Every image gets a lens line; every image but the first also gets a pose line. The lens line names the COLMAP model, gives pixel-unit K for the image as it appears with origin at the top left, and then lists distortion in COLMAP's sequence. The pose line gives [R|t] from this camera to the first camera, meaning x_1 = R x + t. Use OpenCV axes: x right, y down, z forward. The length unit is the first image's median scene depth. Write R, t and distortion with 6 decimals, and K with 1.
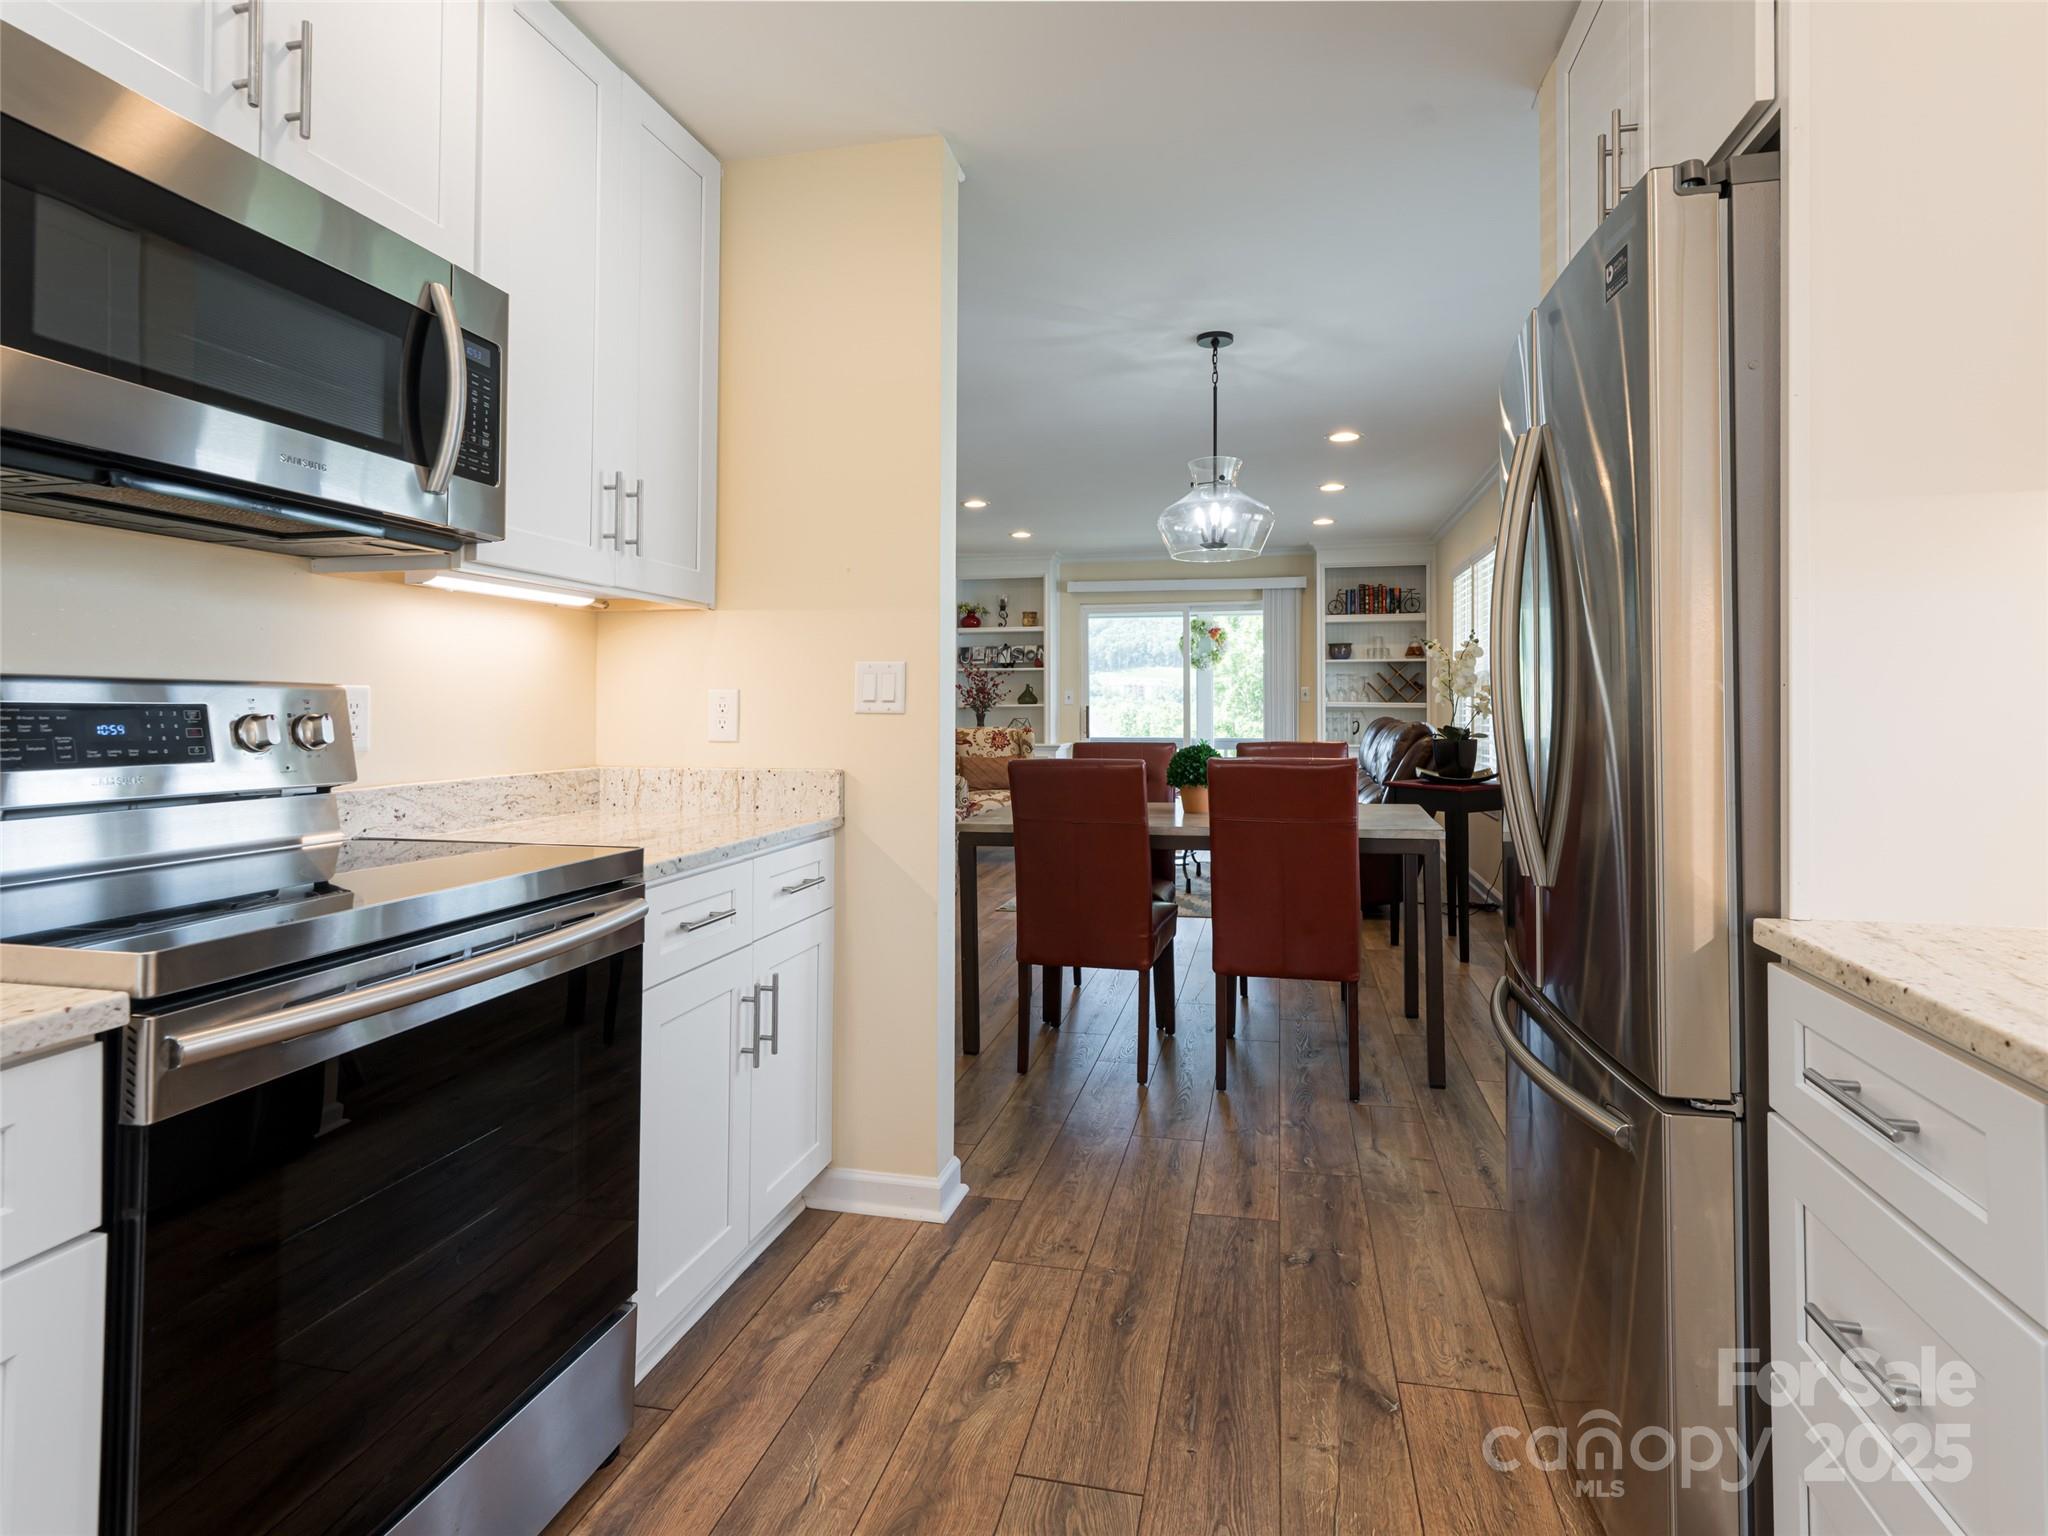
lens RADIAL K [[1088.5, 0, 1037.9], [0, 1088.5, 725.4], [0, 0, 1]] dist [0.000948, 0.000406]
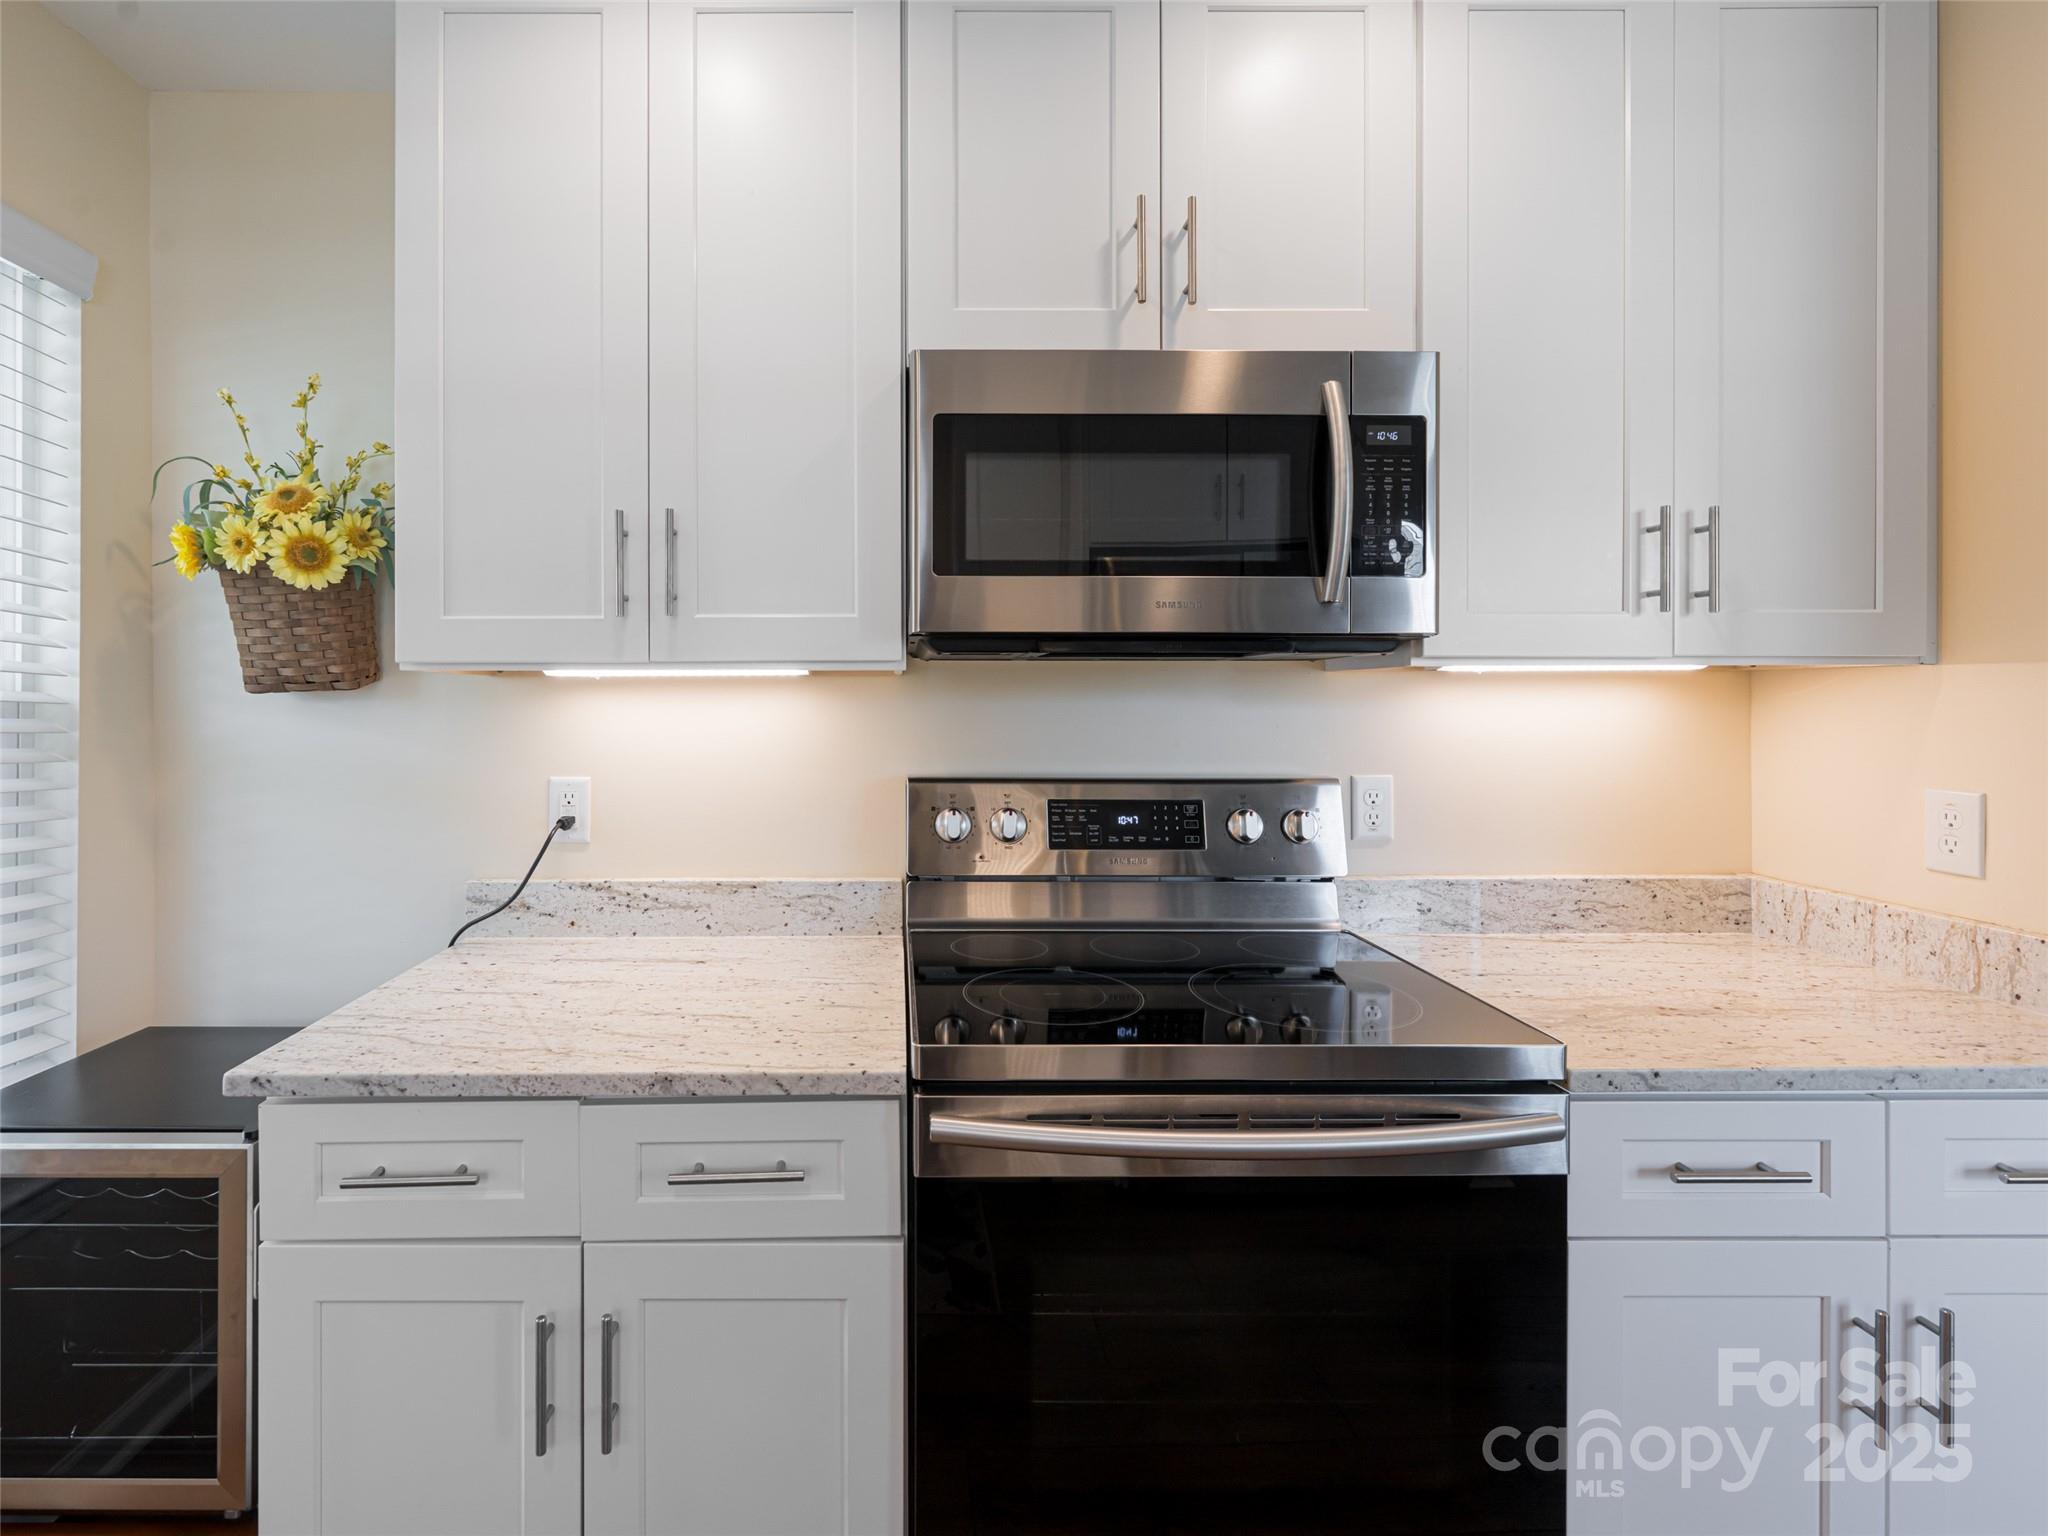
lens RADIAL K [[968.0, 0, 1023.8], [0, 968.0, 678.0], [0, 0, 1]] dist [0.000817, 0.000618]
pose [[0.219991, 0.003283, -0.975496, 0.161948], [-0.008706, 0.999961, 0.001402, -0.111785], [0.975463, 0.008185, 0.220011, 0.425101]]
